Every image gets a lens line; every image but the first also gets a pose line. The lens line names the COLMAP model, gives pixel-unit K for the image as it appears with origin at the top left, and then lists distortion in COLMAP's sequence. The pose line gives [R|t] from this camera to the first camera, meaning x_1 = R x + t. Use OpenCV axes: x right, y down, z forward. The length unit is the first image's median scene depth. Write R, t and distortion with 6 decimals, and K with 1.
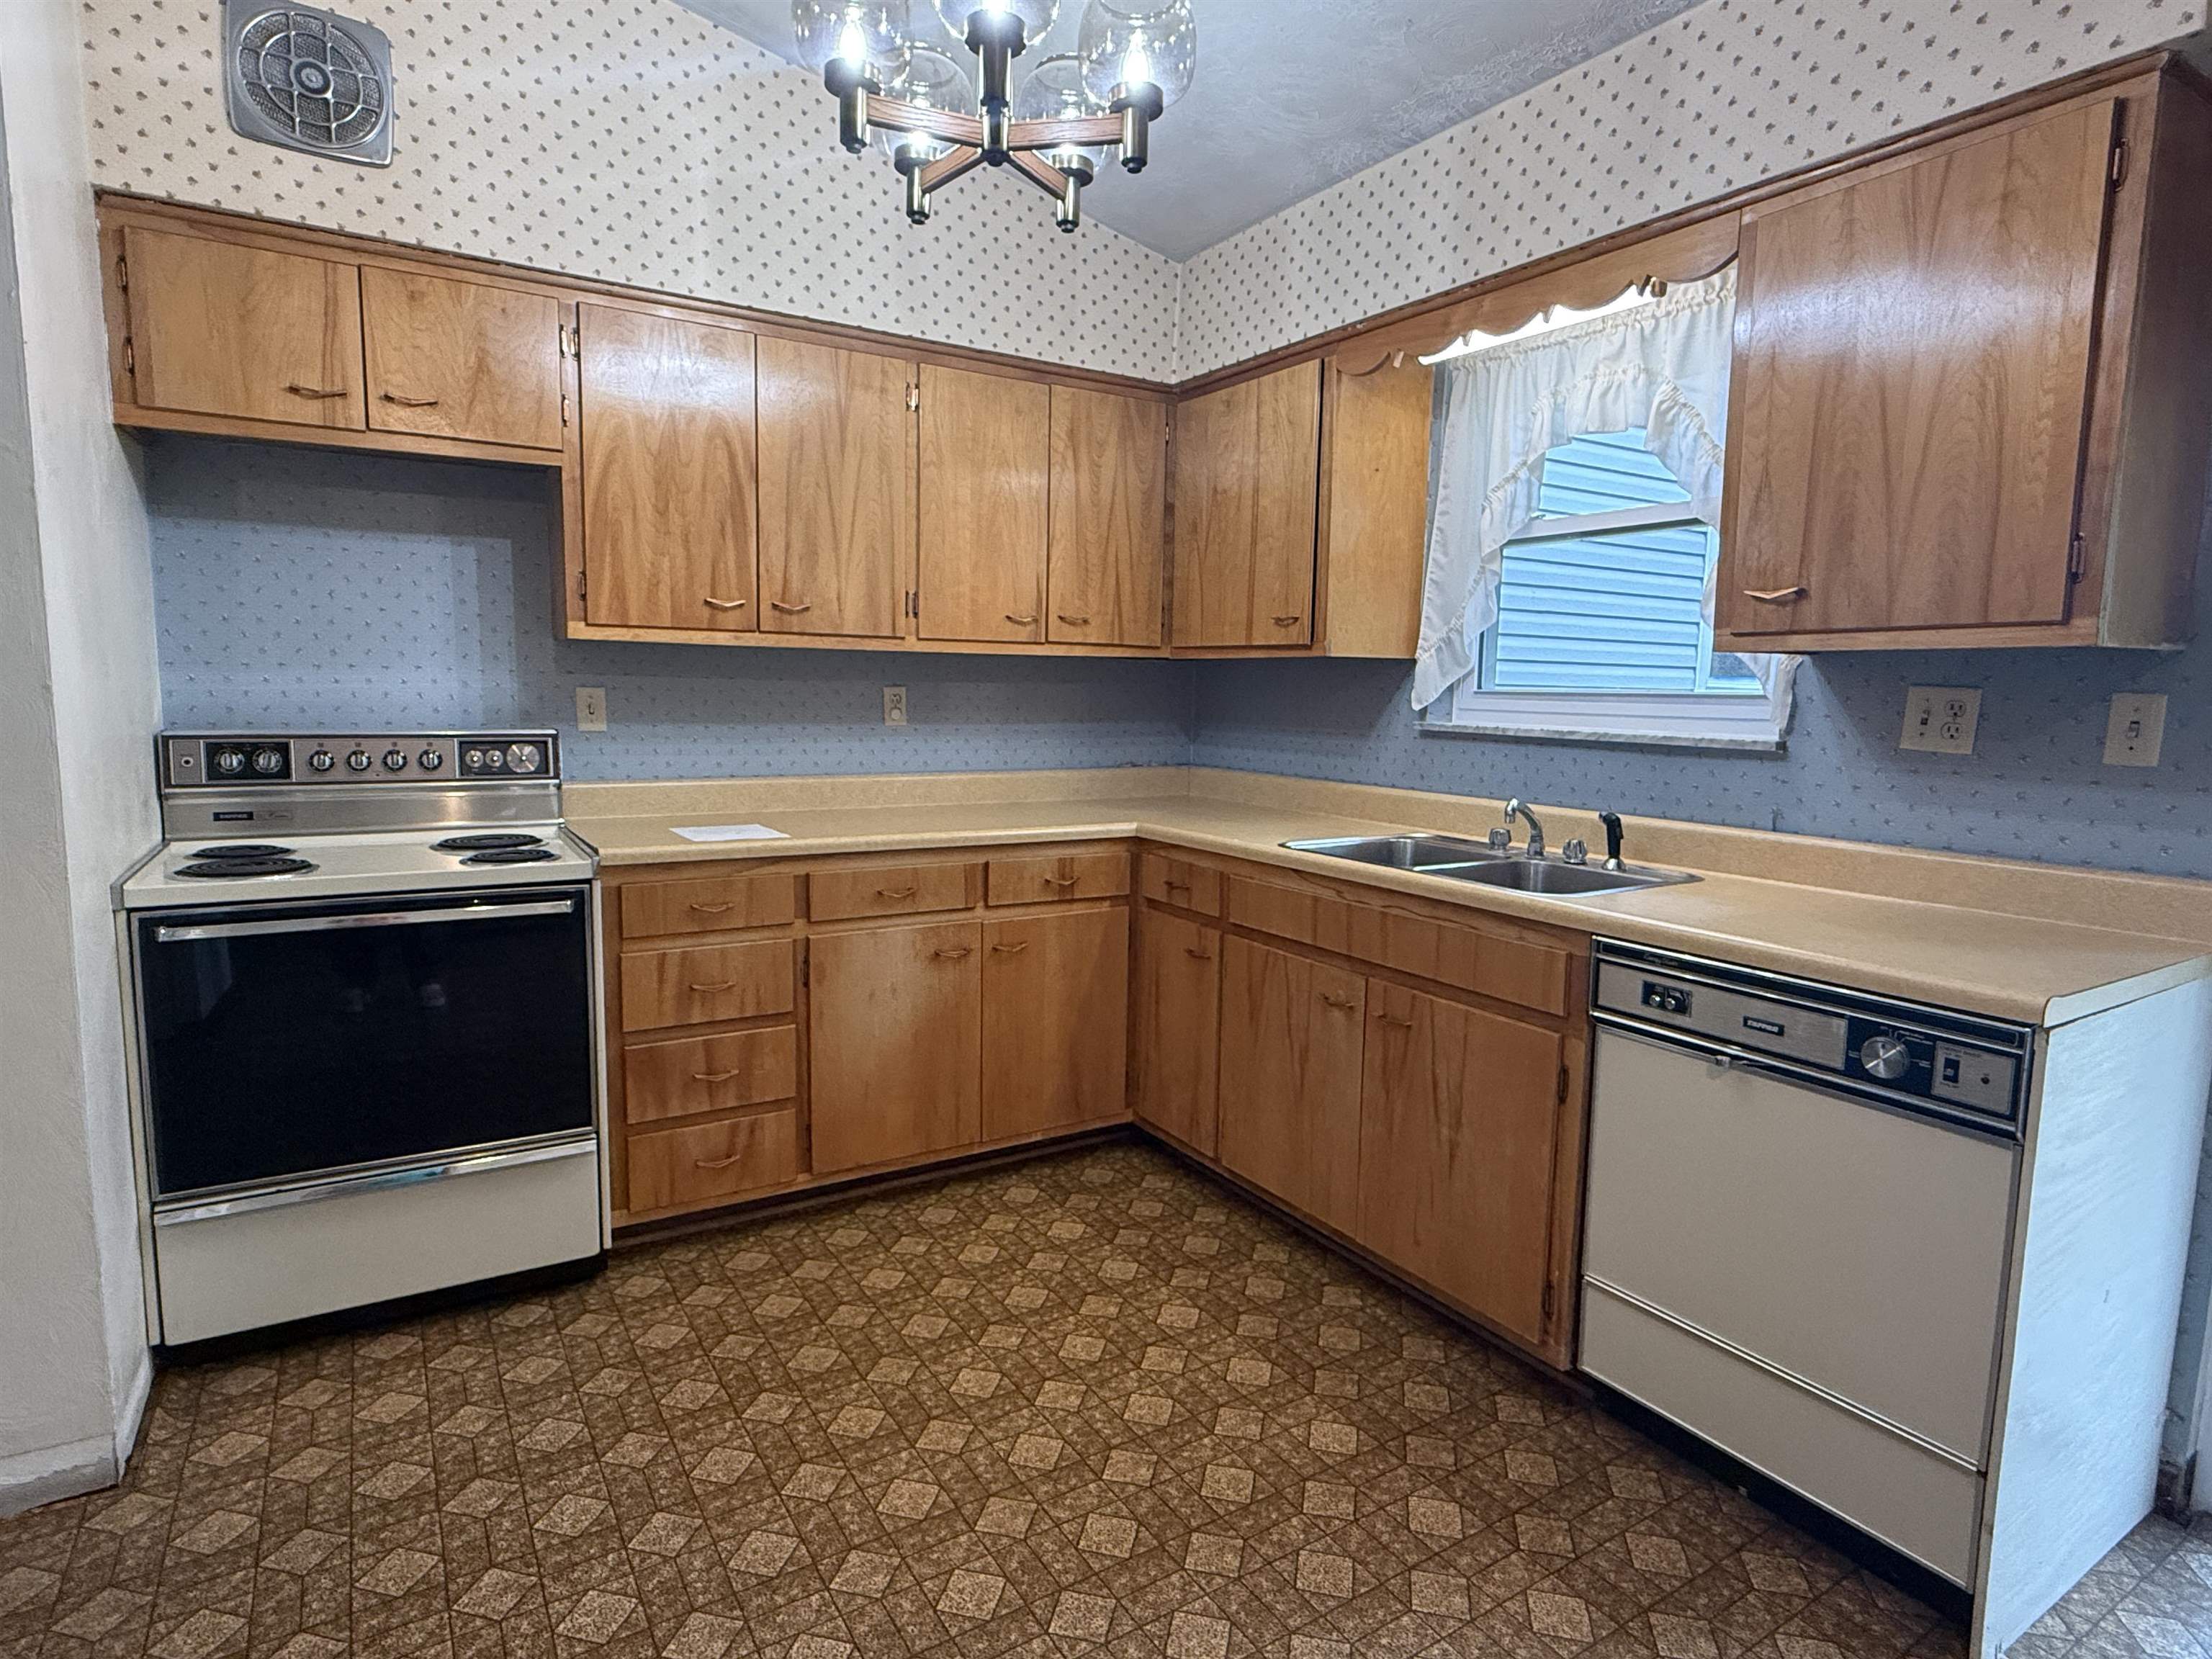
lens RADIAL K [[1192.2, 0, 1111.1], [0, 1192.2, 829.4], [0, 0, 1]] dist [0.002655, -0.000153]
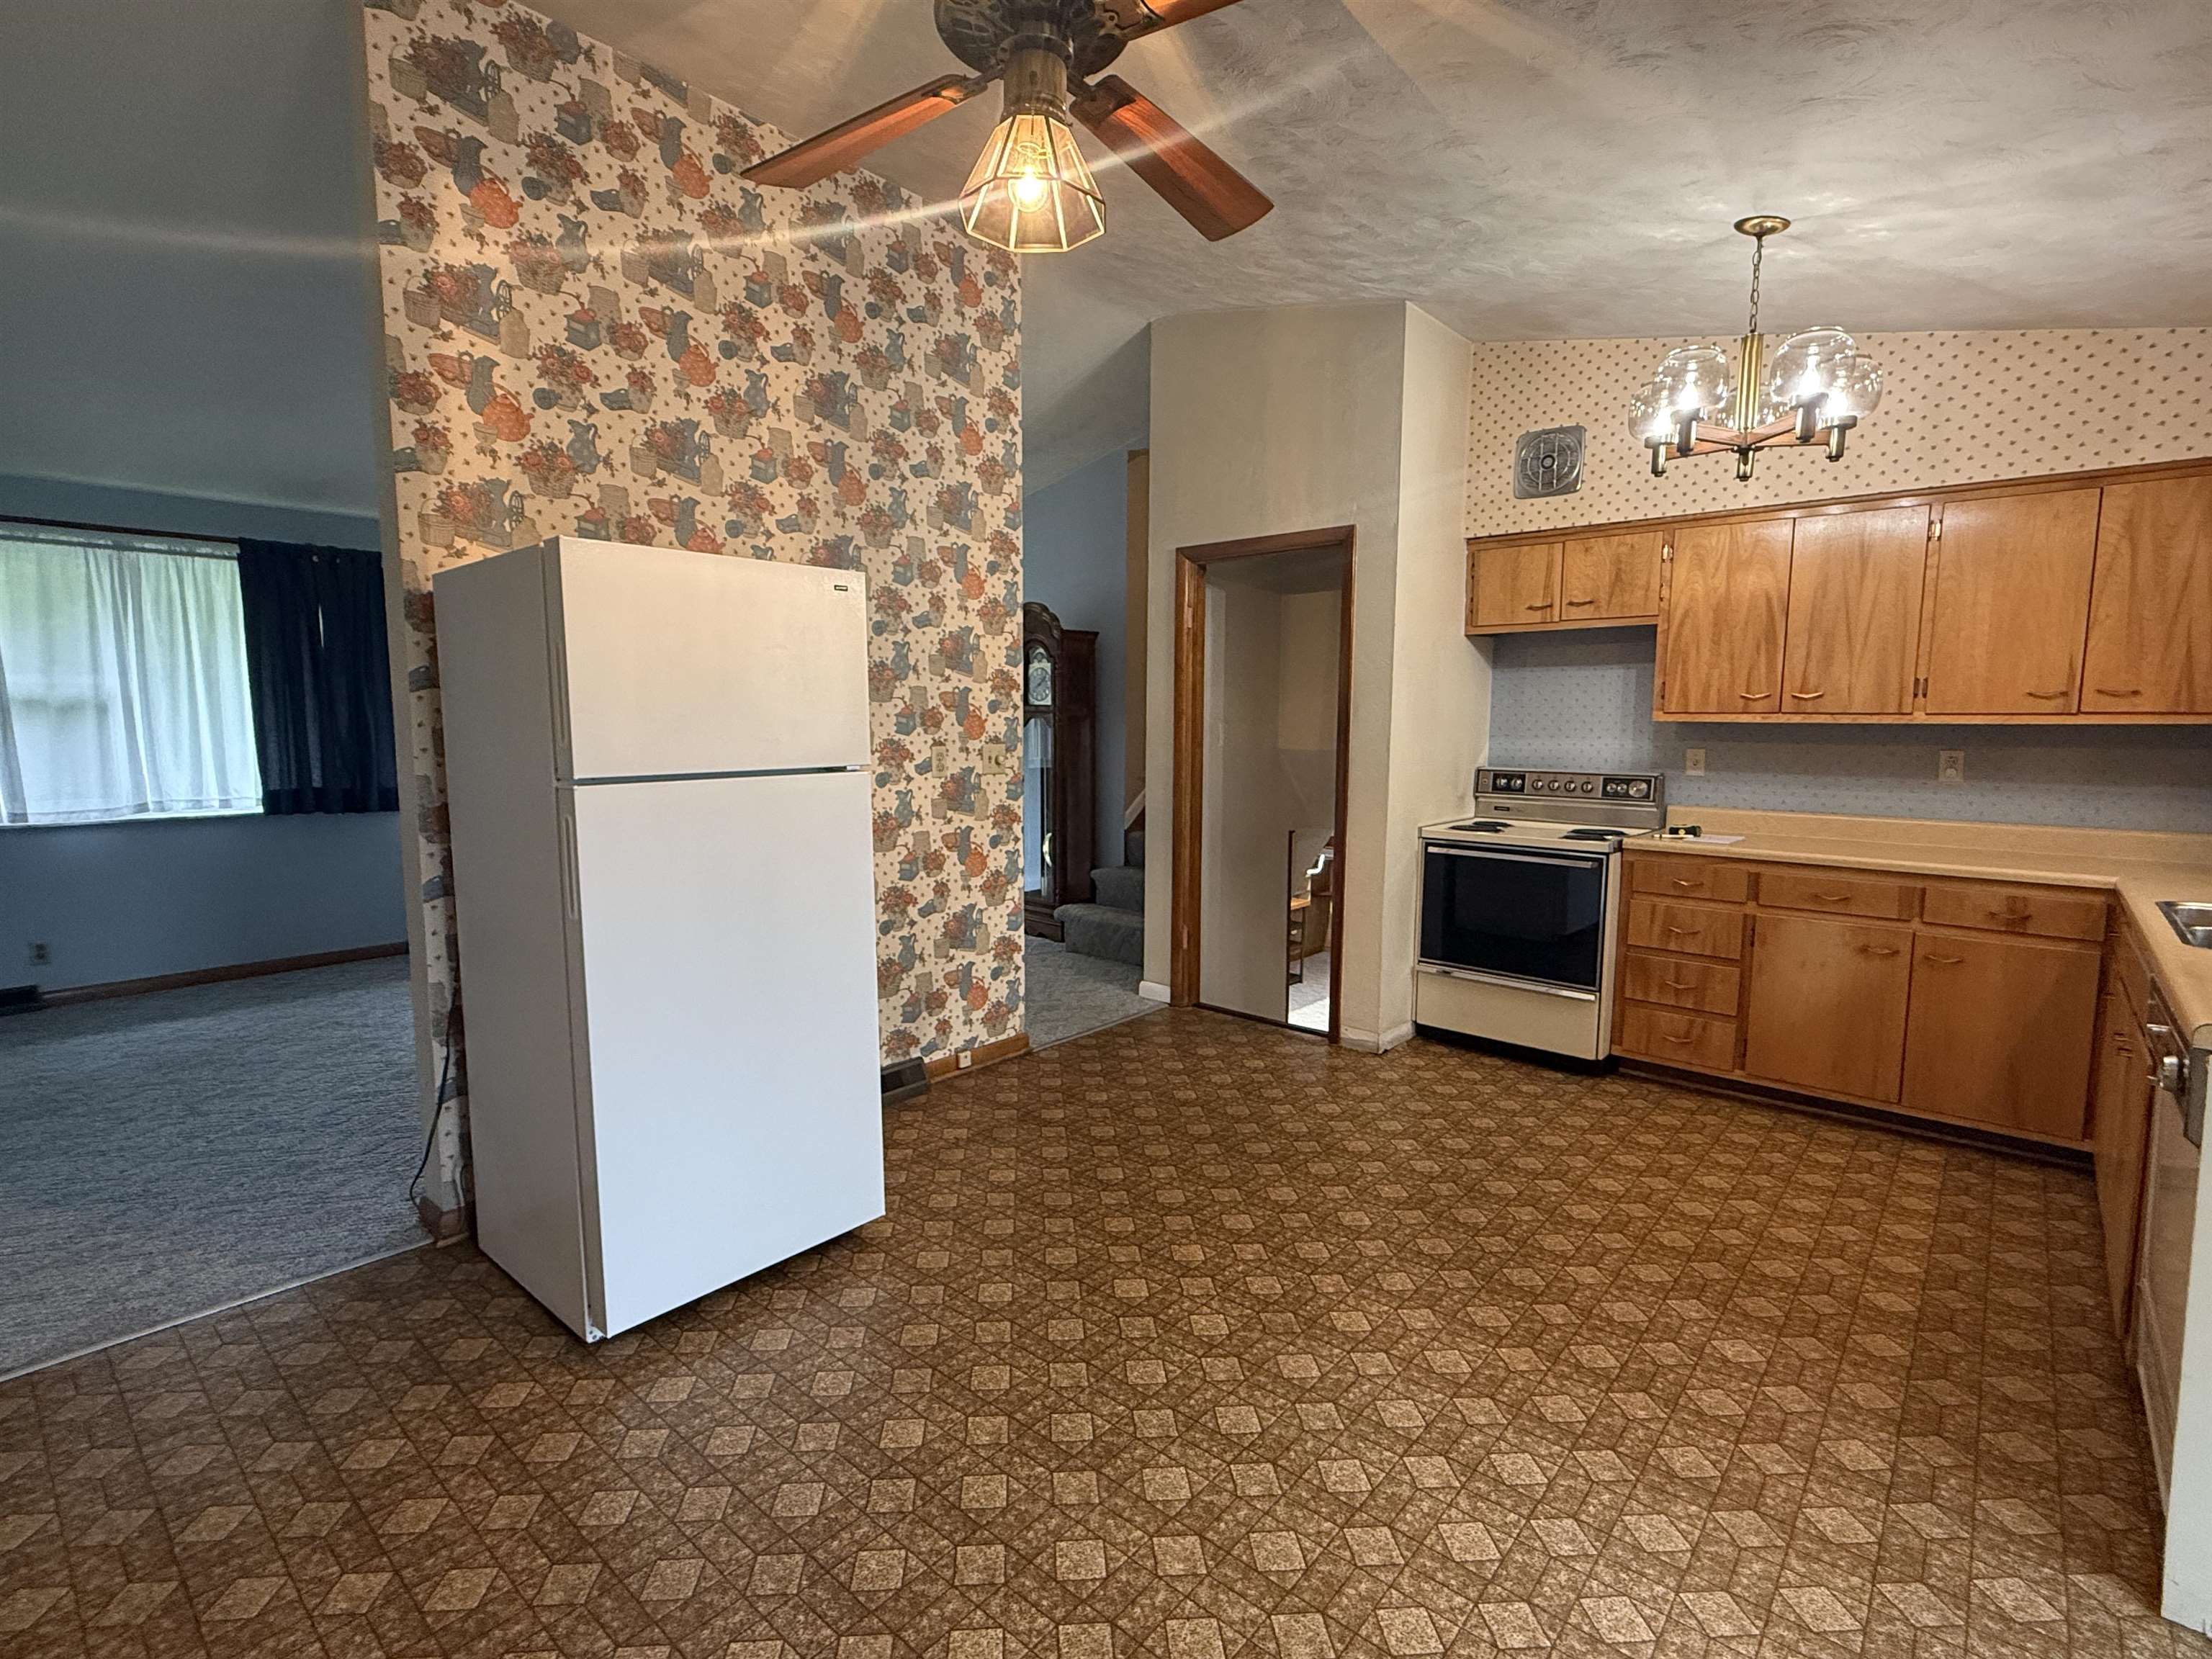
lens RADIAL K [[1043.4, 0, 1104.8], [0, 1043.4, 827.7], [0, 0, 1]] dist [0.002188, -0.000663]
pose [[0.293918, 0.081638, -0.952338, 0.815344], [-0.117549, 0.991870, 0.048748, 0.014735], [0.948575, 0.097618, 0.301125, -0.213779]]
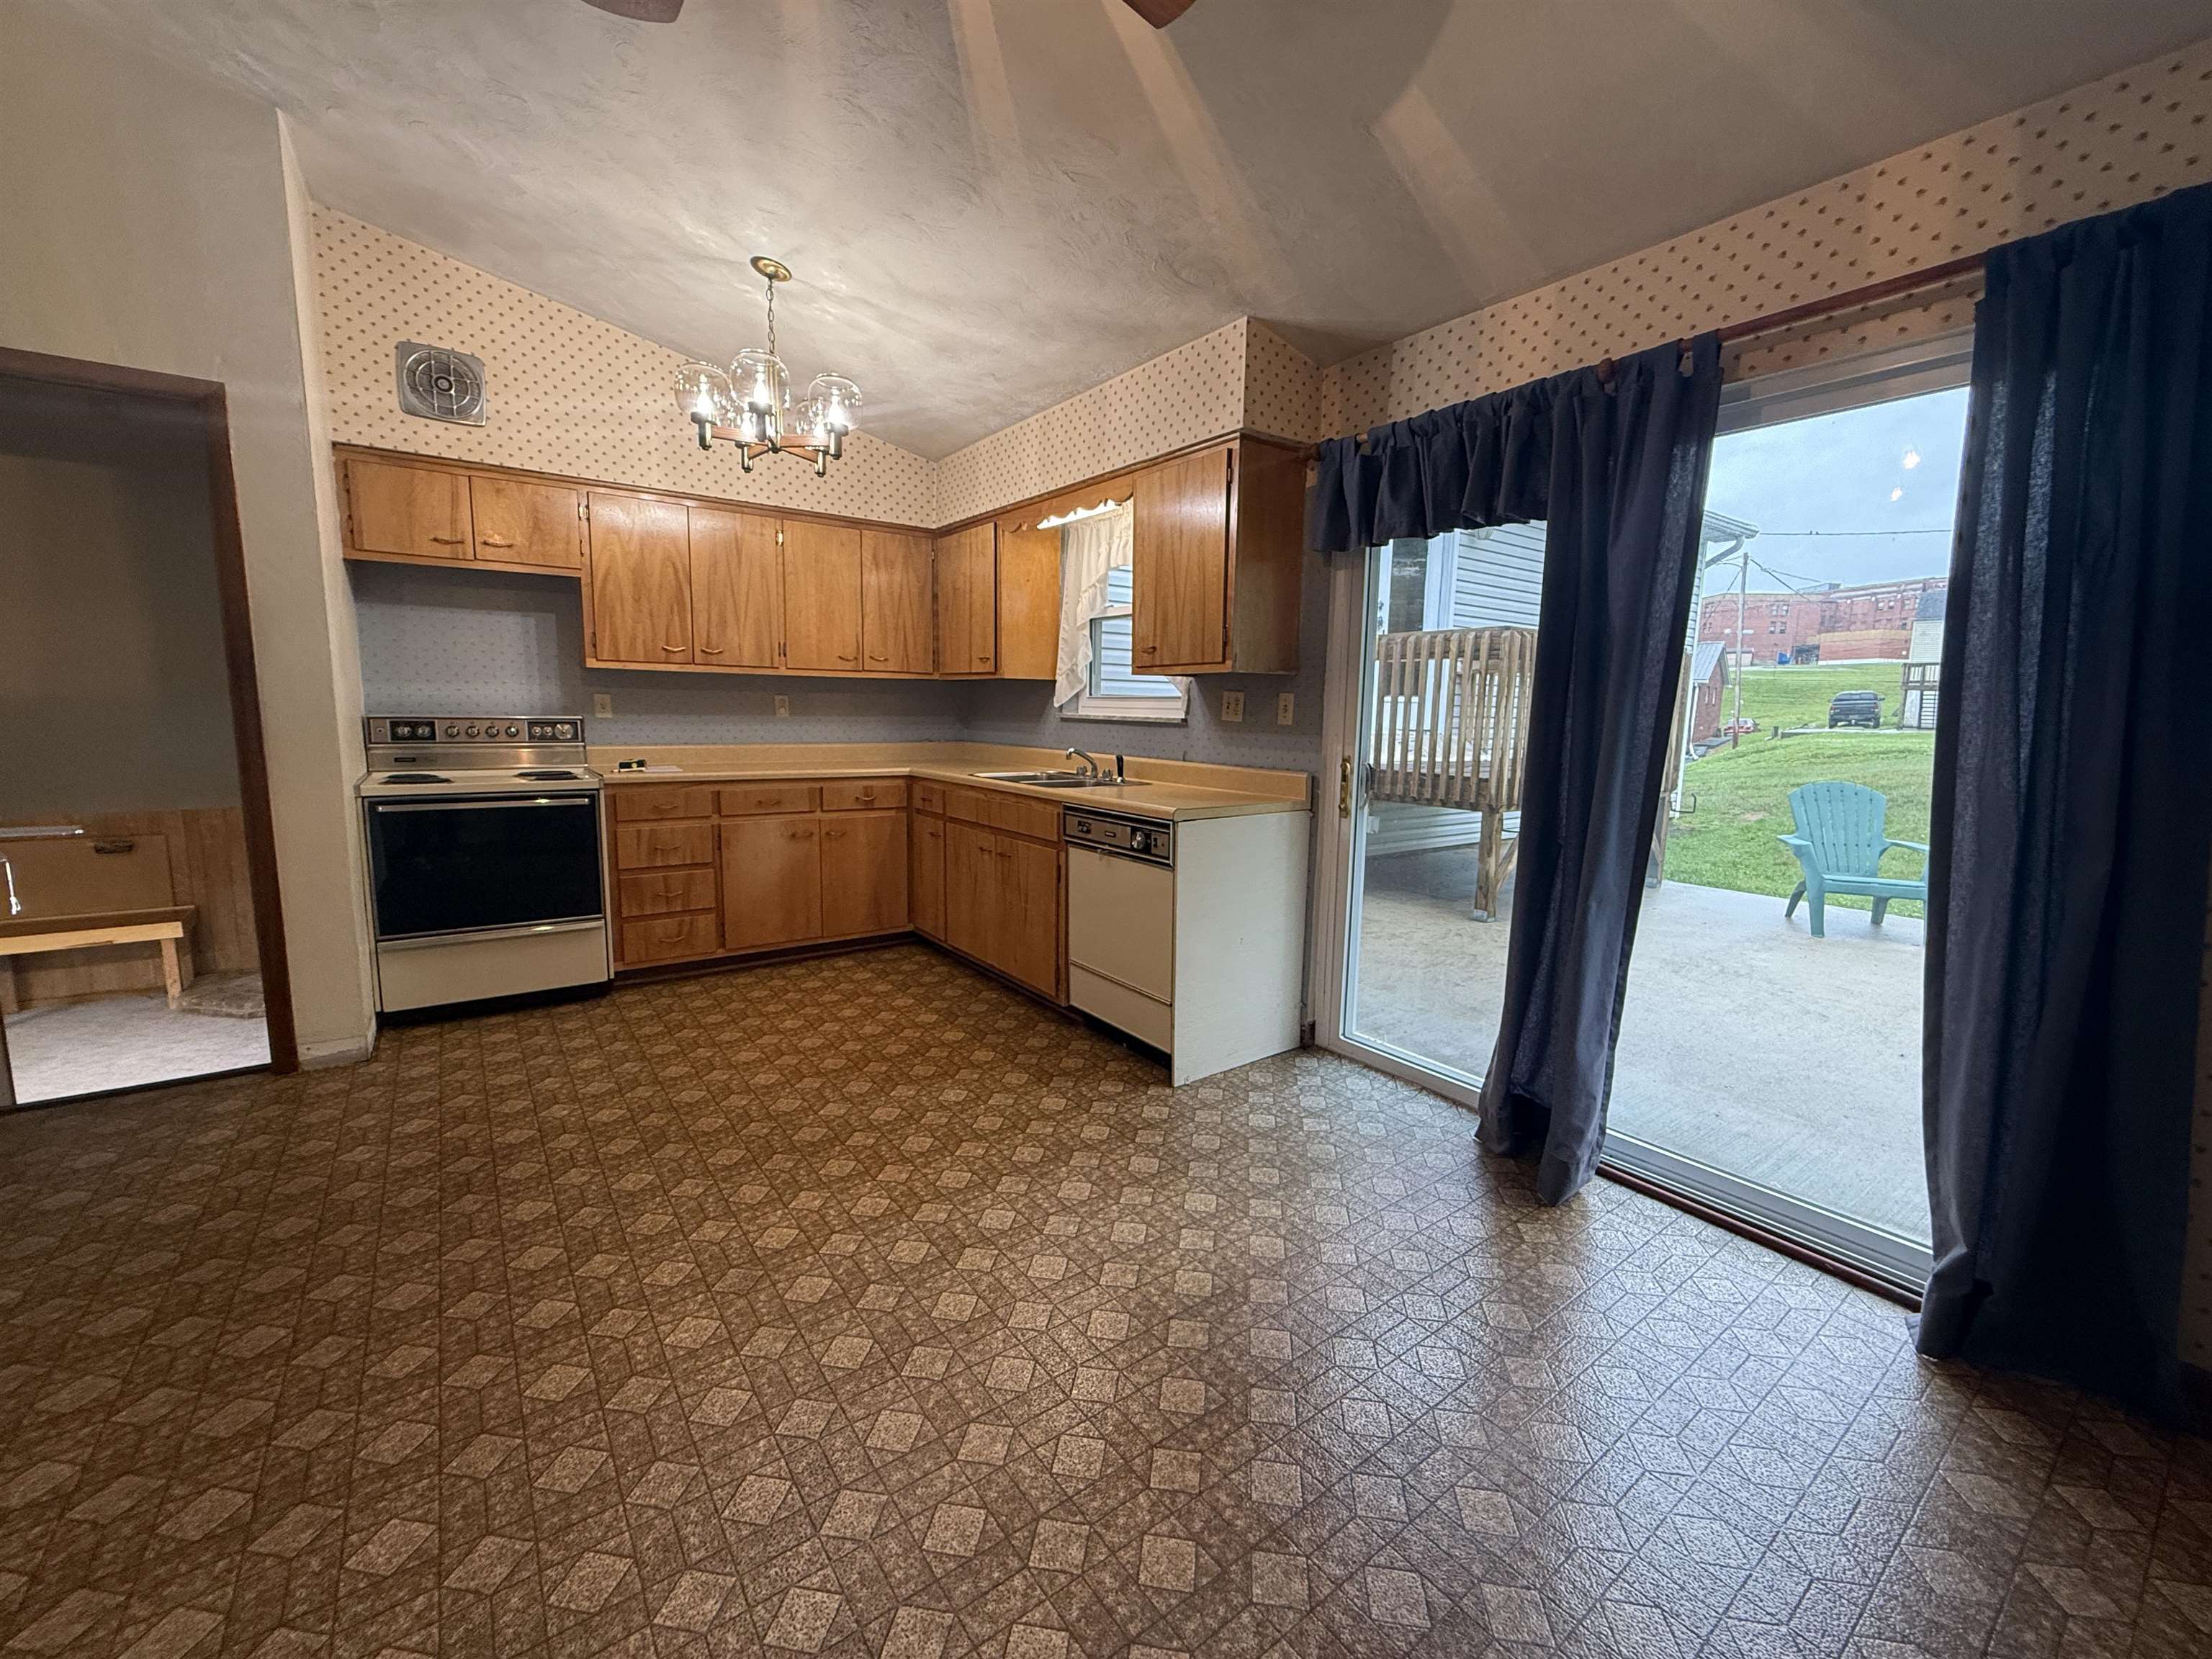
lens RADIAL K [[886.9, 0, 1106.3], [0, 886.9, 827.4], [0, 0, 1]] dist [0.004134, -0.001412]
pose [[0.997299, -0.010127, 0.072744, 0.281474], [0.008907, 0.999814, 0.017082, 0.083035], [-0.072904, -0.016388, 0.997204, -0.505531]]
